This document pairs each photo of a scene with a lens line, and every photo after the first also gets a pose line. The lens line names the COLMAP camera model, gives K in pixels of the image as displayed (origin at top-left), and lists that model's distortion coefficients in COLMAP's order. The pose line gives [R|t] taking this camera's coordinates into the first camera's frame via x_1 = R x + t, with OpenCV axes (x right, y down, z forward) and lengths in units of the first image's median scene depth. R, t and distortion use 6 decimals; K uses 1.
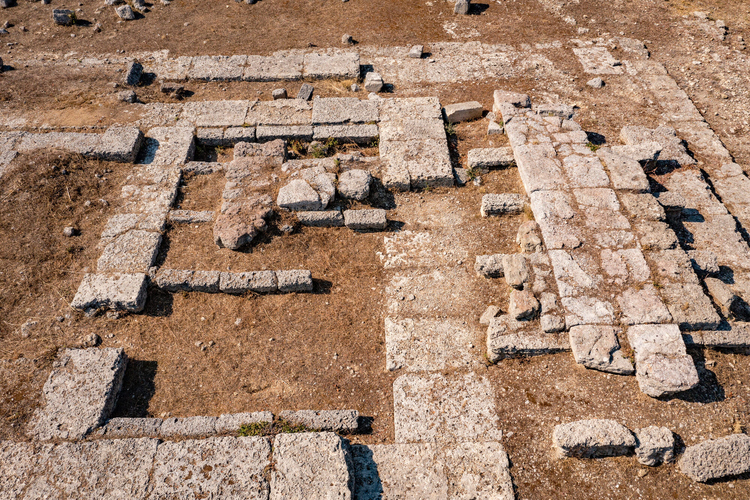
lens RADIAL K [[600.0, 0, 372.3], [0, 600.0, 249.8], [0, 0, 1]] dist [-0.012987, -0.008798]
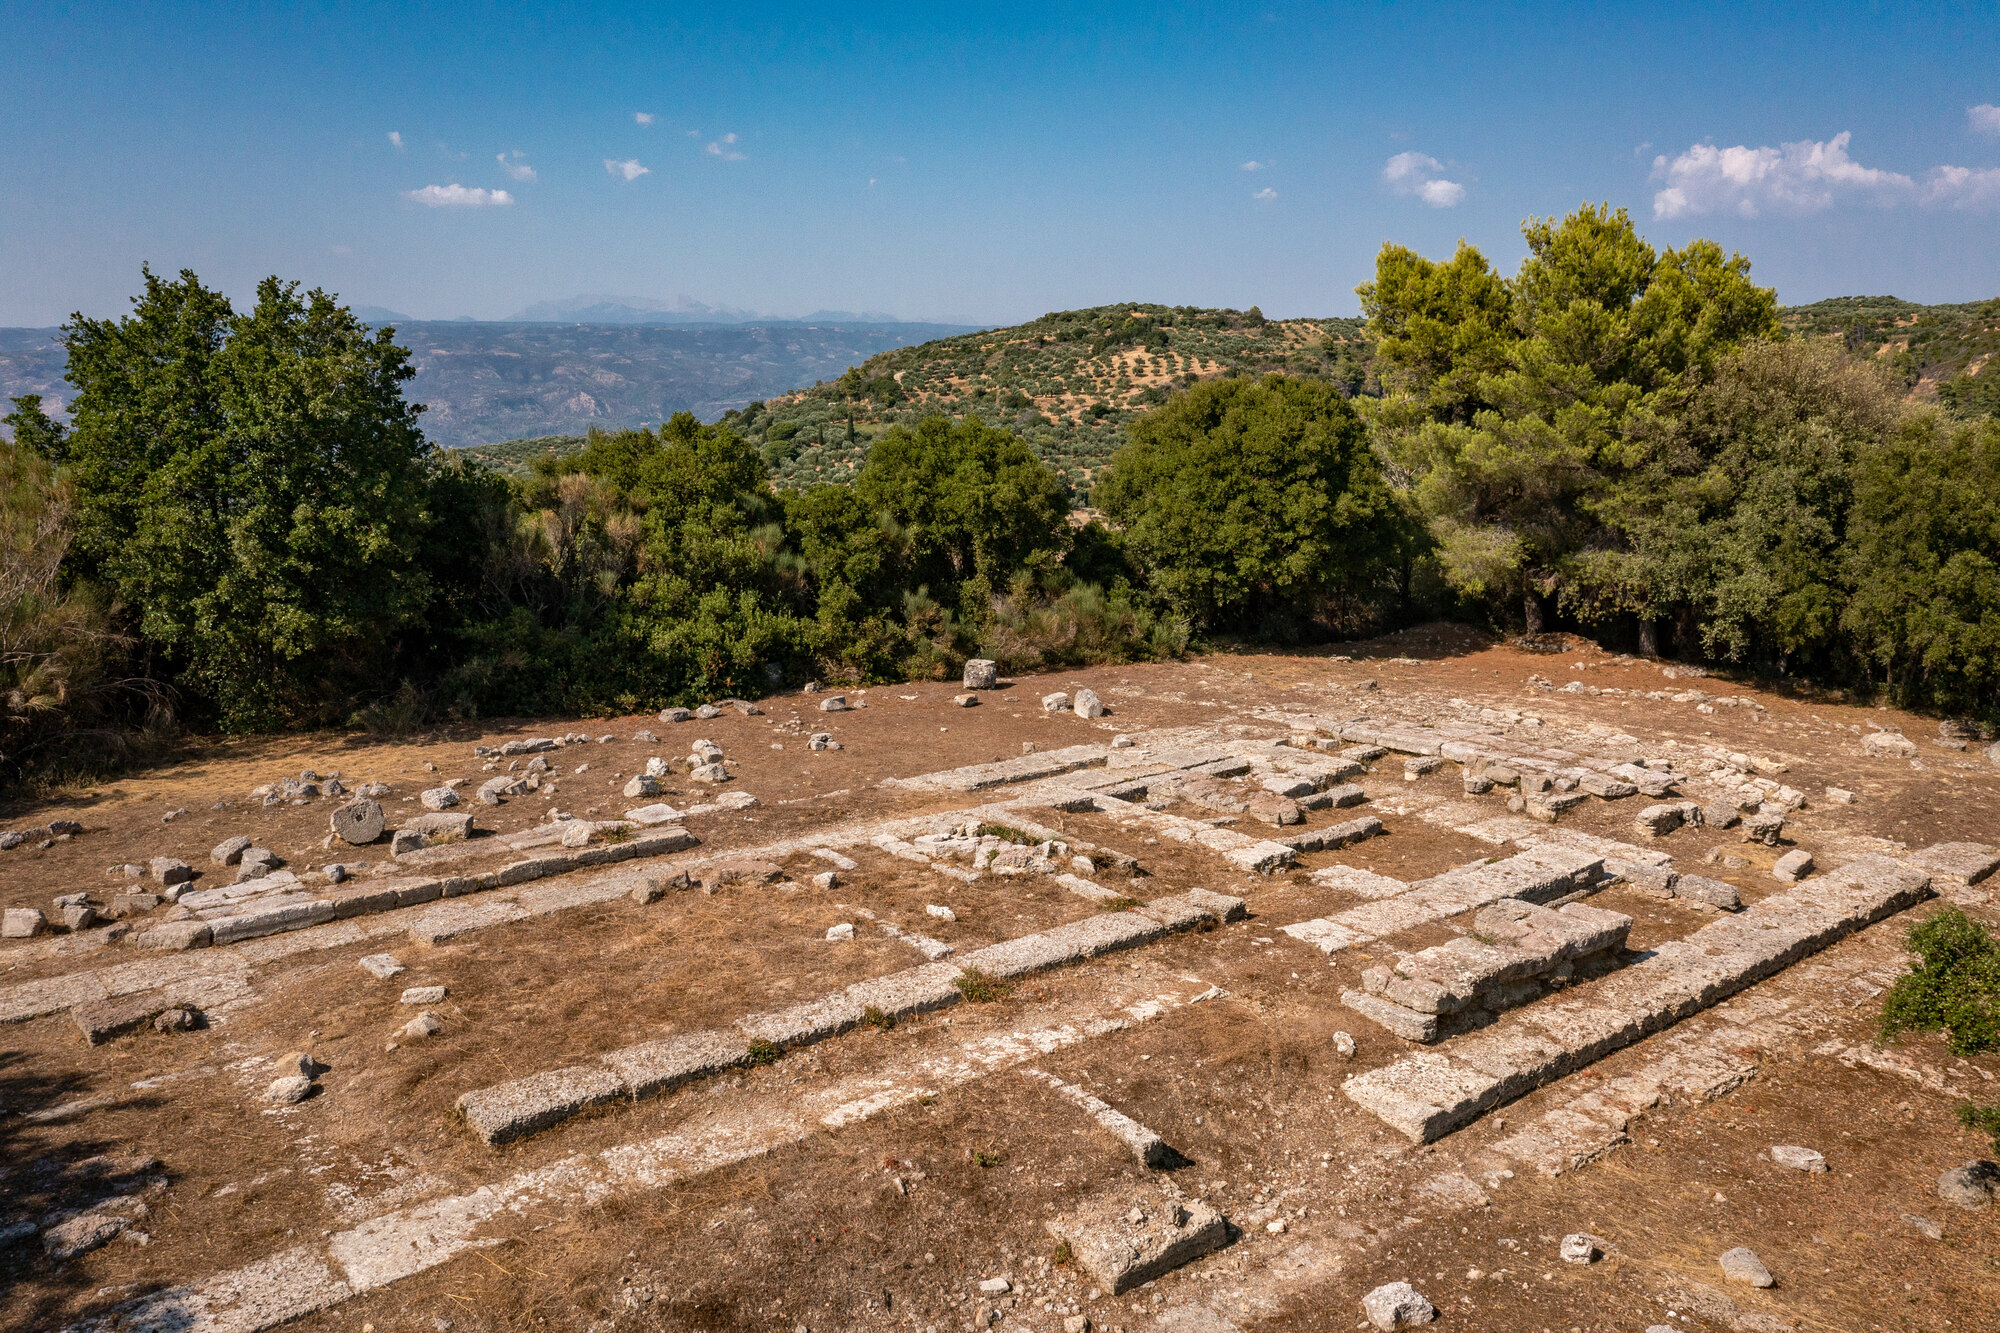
lens RADIAL K [[1600.1, 0, 993.6], [0, 1600.1, 665.9], [0, 0, 1]] dist [-0.012987, -0.008798]
pose [[0.790764, -0.097832, 0.604253, -2.092081], [0.428764, 0.793048, -0.432709, 0.688269], [-0.436868, 0.601252, 0.669060, -0.652171]]
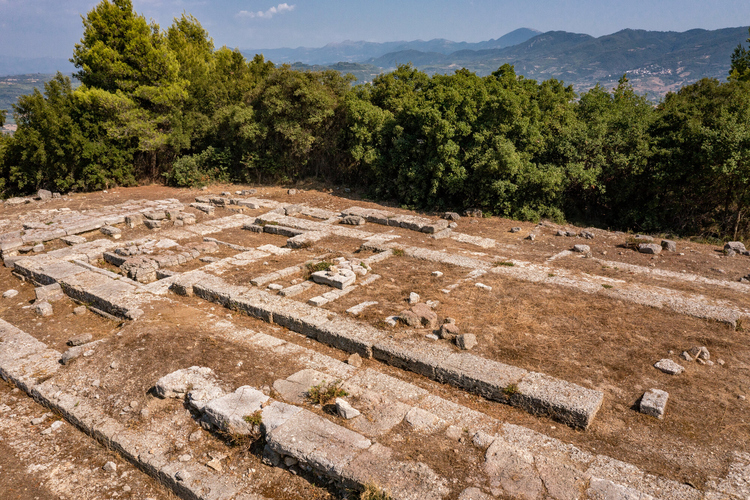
lens RADIAL K [[600.0, 0, 376.2], [0, 600.0, 250.0], [0, 0, 1]] dist [-0.012987, -0.008798]
pose [[-0.786782, -0.165081, 0.594746, -1.757195], [0.451903, 0.502270, 0.737230, -1.164936], [-0.420426, 0.848807, -0.320576, 1.369312]]
